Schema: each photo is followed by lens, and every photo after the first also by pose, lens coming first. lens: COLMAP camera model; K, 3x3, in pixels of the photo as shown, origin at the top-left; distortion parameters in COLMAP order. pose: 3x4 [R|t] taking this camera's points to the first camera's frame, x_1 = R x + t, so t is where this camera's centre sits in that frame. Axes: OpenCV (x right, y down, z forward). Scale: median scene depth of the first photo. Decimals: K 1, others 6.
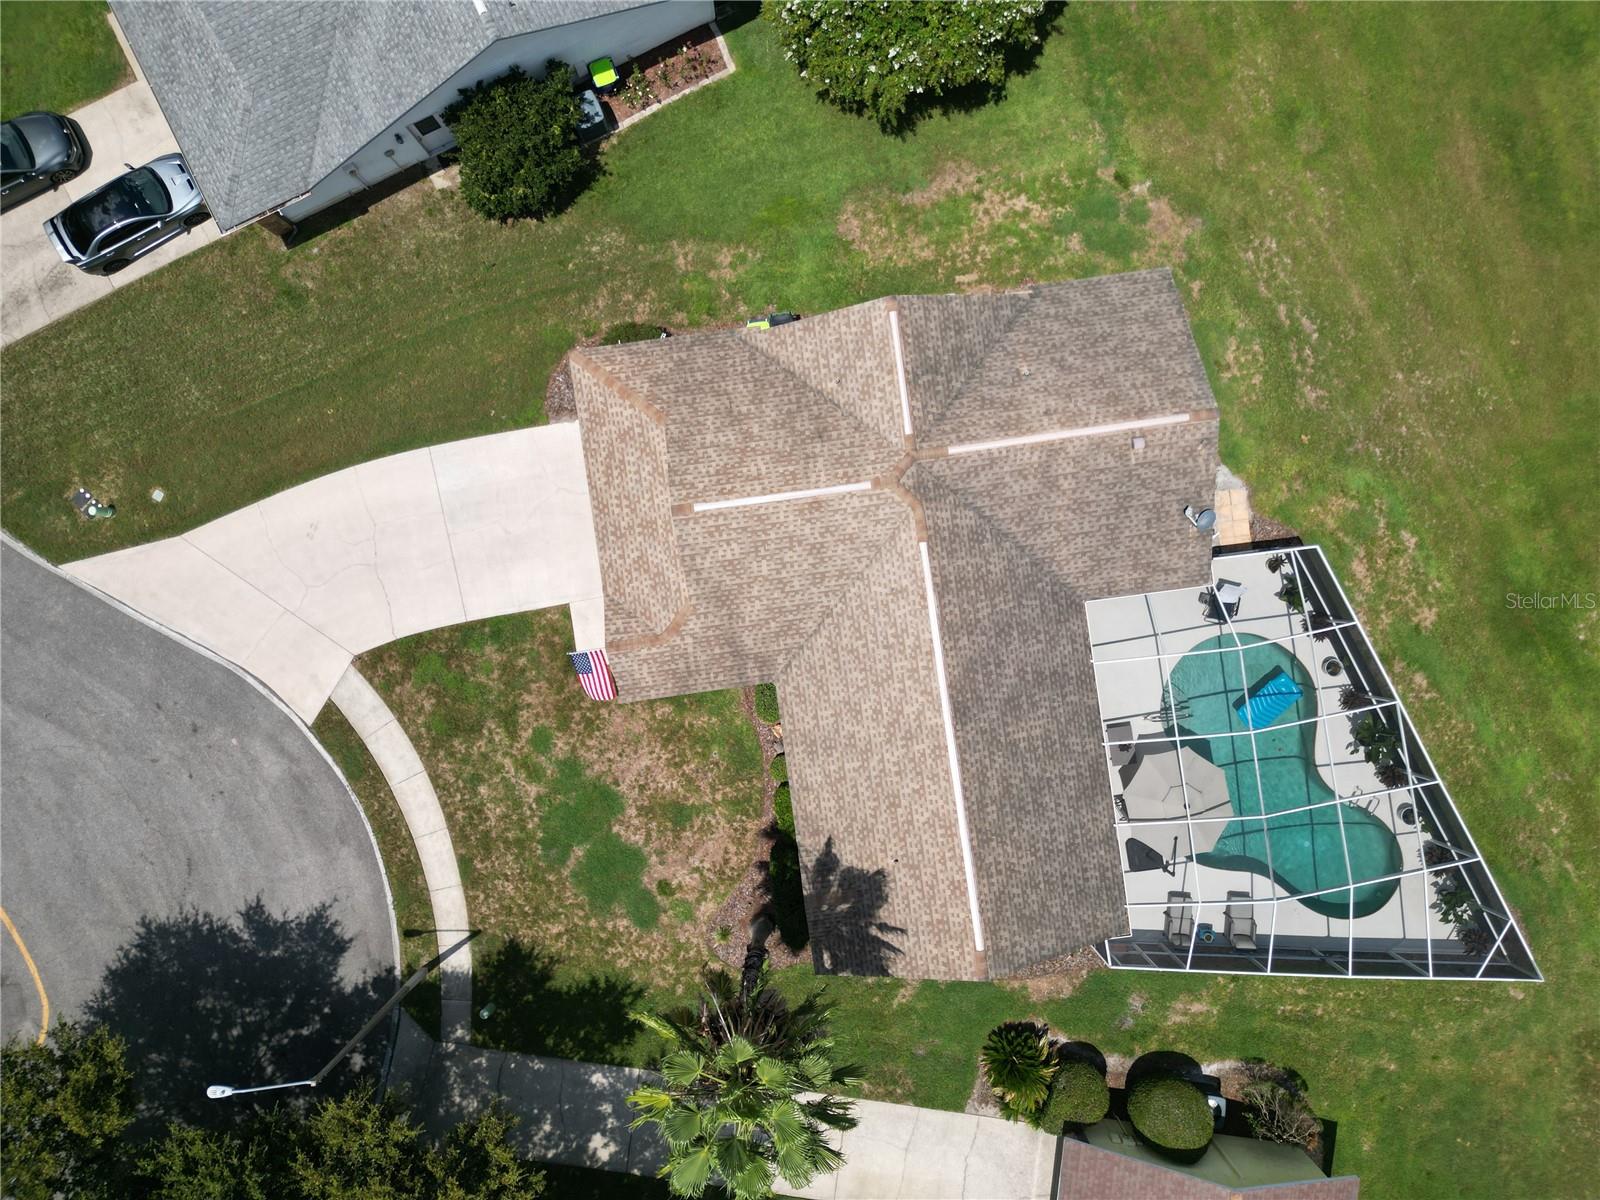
lens RADIAL K [[1124.3, 0, 785.7], [0, 1124.3, 599.2], [0, 0, 1]] dist [0.063944, -0.059853]
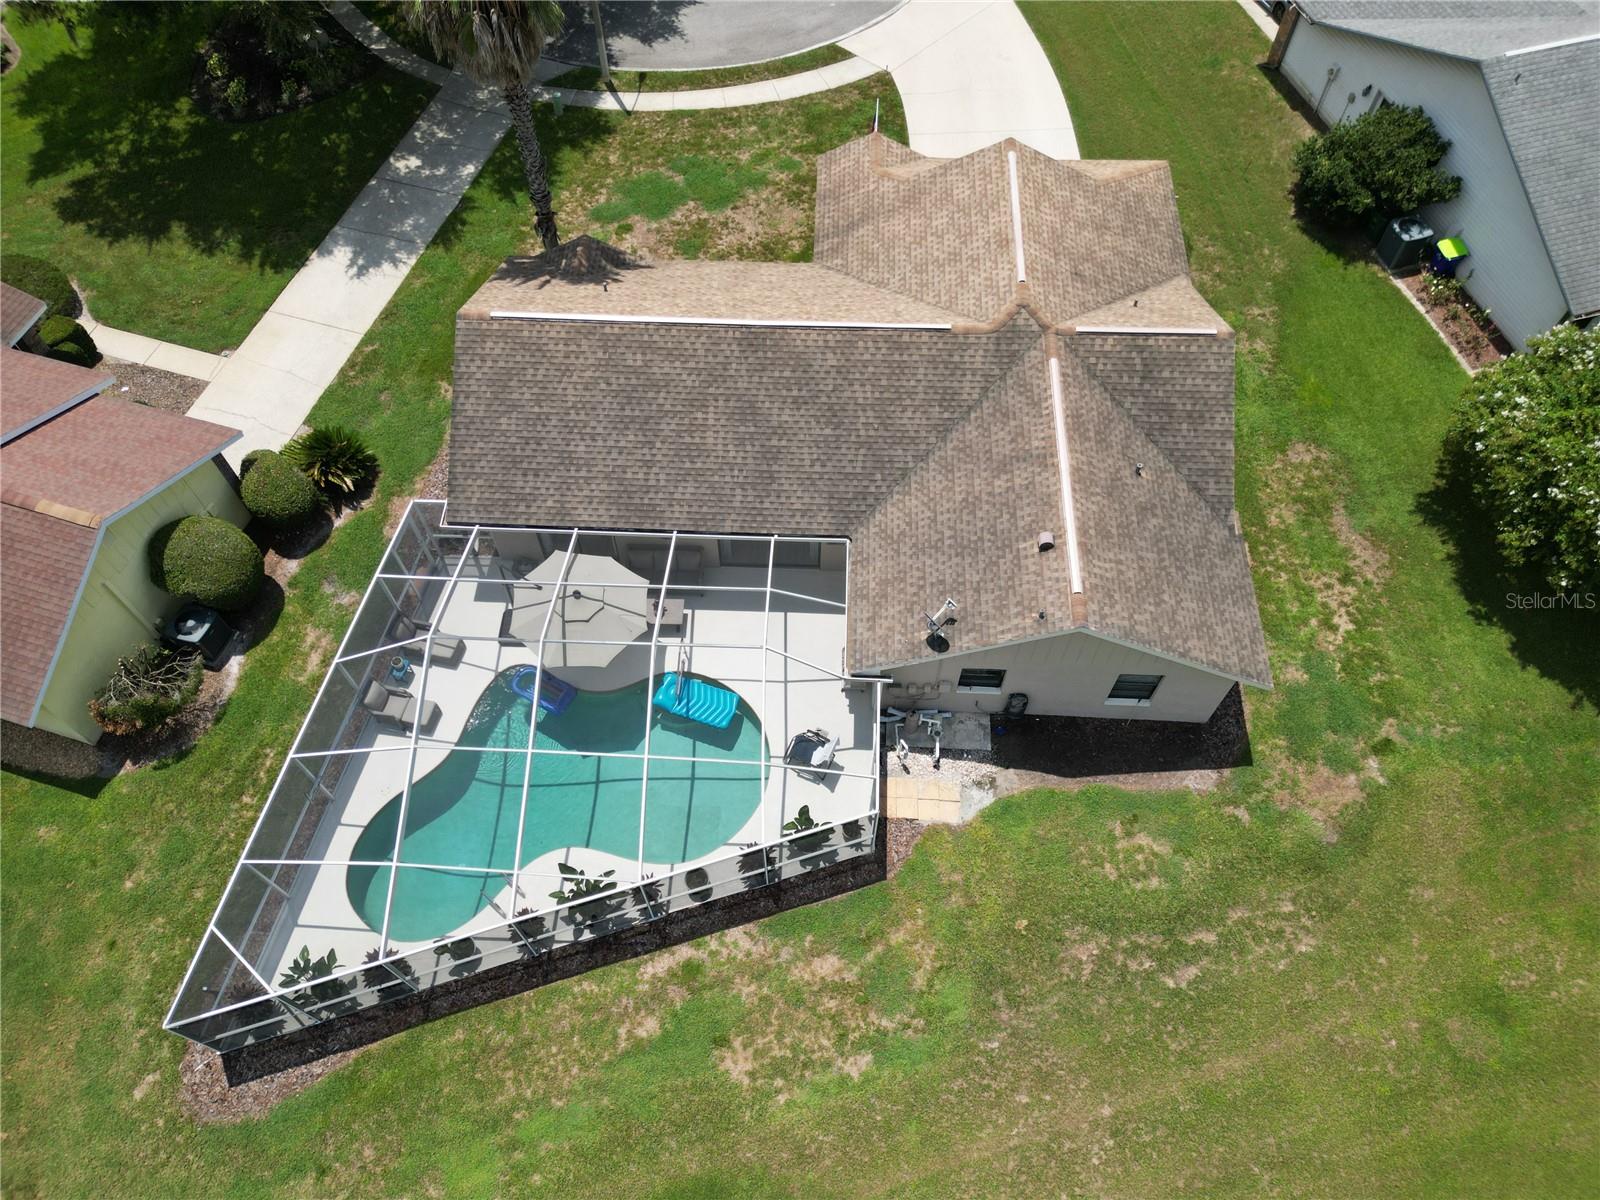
lens RADIAL K [[1124.3, 0, 784.6], [0, 1124.3, 600.3], [0, 0, 1]] dist [0.063944, -0.059853]
pose [[-0.177693, 0.842526, -0.508502, 0.670881], [-0.984086, -0.151628, 0.092652, -0.031709], [0.000958, 0.516873, 0.856061, 0.299633]]
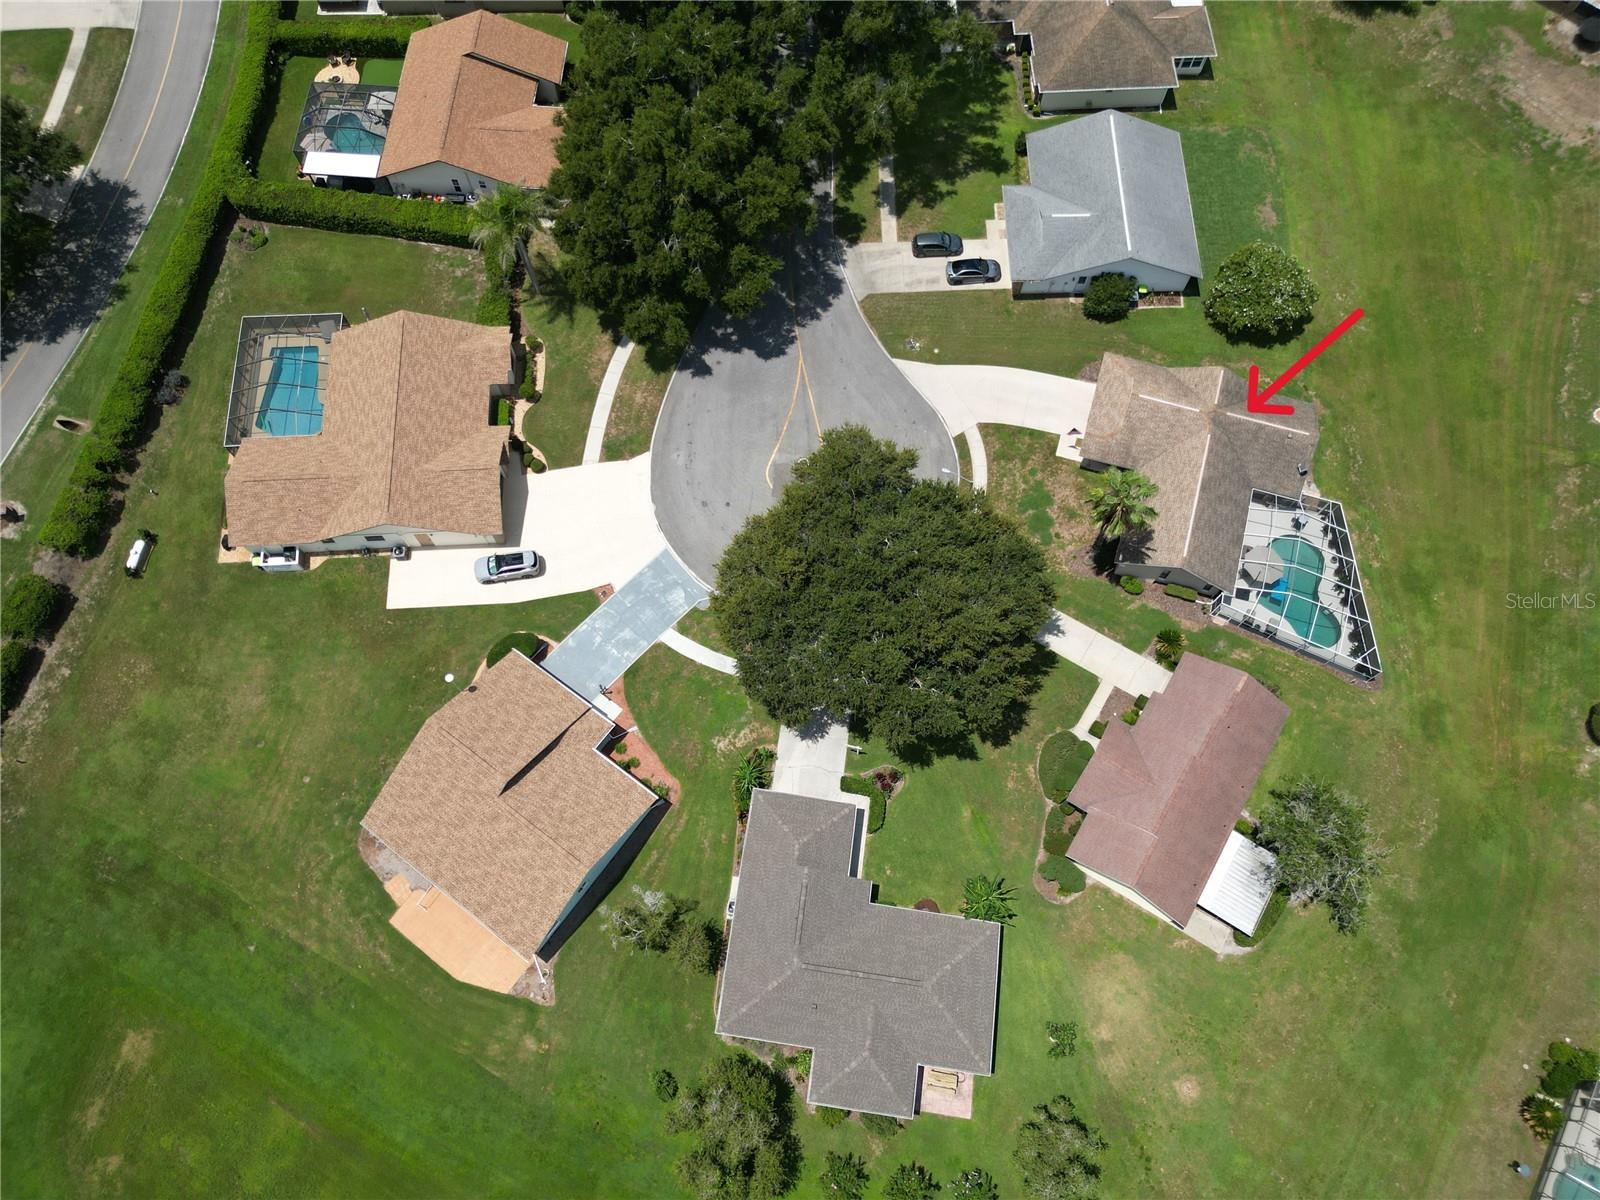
lens RADIAL K [[1110.0, 0, 787.7], [0, 1110.0, 602.5], [0, 0, 1]] dist [0.050323, -0.036065]
pose [[0.904617, 0.396906, -0.155352, -0.210179], [-0.426214, 0.839606, -0.336755, 1.515979], [-0.003226, 0.370847, 0.928688, -1.323081]]
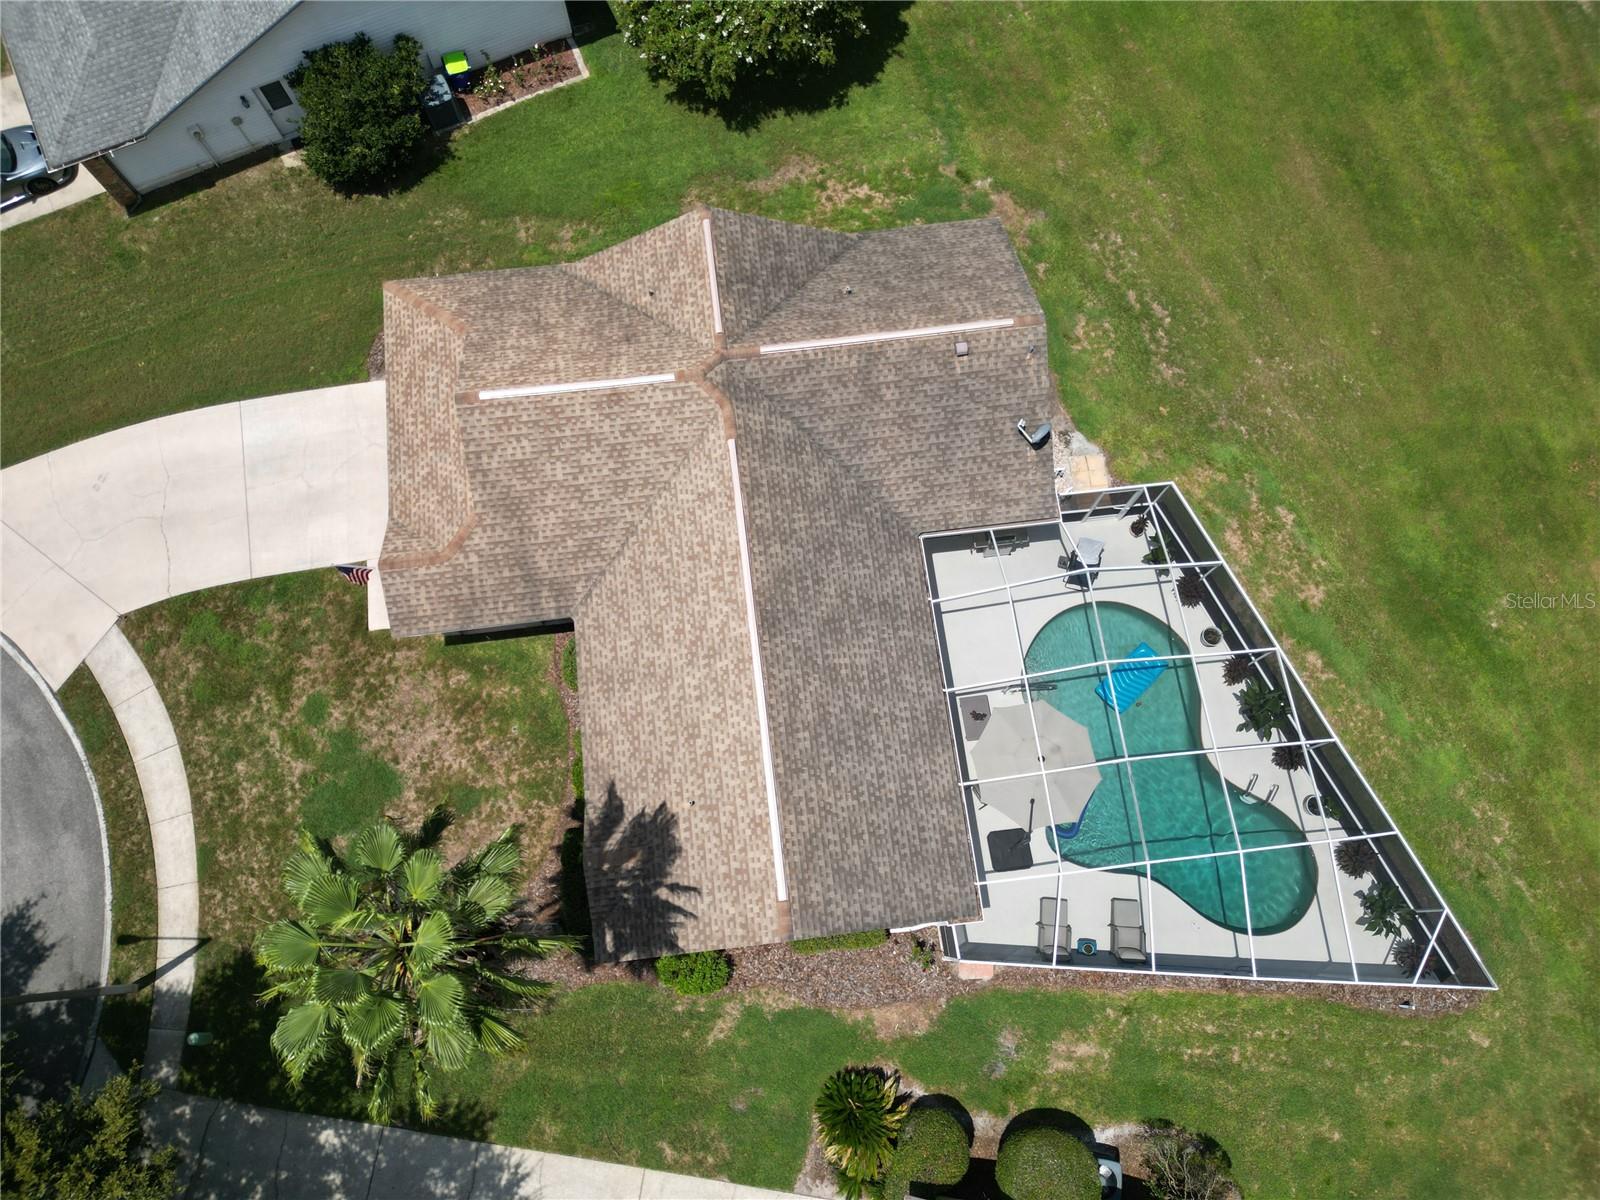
lens RADIAL K [[1124.3, 0, 785.0], [0, 1124.3, 600.4], [0, 0, 1]] dist [0.063944, -0.059853]
pose [[0.999807, 0.017427, -0.009122, 0.152302], [-0.019321, 0.957032, -0.289337, 0.291313], [0.003687, 0.289458, 0.957184, 0.138797]]
